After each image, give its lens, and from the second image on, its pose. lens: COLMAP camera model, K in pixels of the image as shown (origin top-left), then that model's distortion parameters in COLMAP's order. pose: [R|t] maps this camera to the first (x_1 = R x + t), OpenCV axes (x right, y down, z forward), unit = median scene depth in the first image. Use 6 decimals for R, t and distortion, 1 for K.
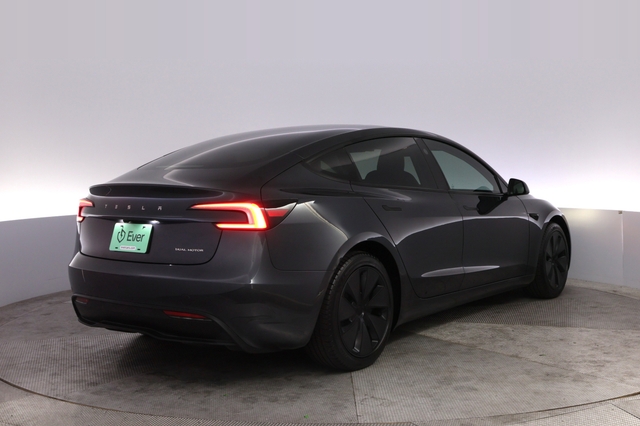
lens RADIAL K [[536.9, 0, 320.0], [0, 536.9, 213.0], [0, 0, 1]] dist [-0.001049, -0.000995]
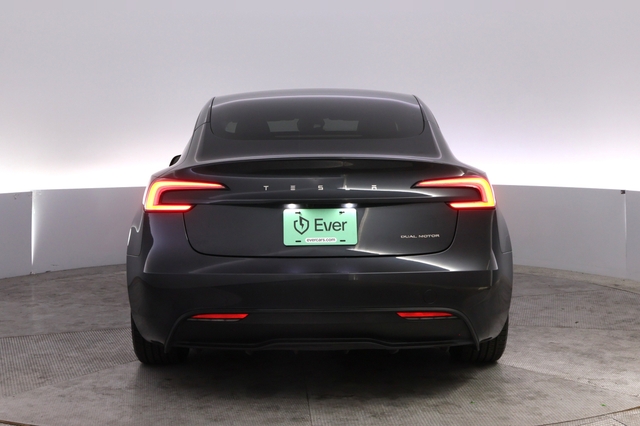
lens RADIAL K [[536.9, 0, 320.0], [0, 536.9, 213.0], [0, 0, 1]] dist [-0.001049, -0.000995]
pose [[0.897488, -0.056133, 0.437452, -0.687689], [0.033138, 0.997646, 0.060030, -0.020441], [-0.439792, -0.039380, 0.897236, 0.300895]]
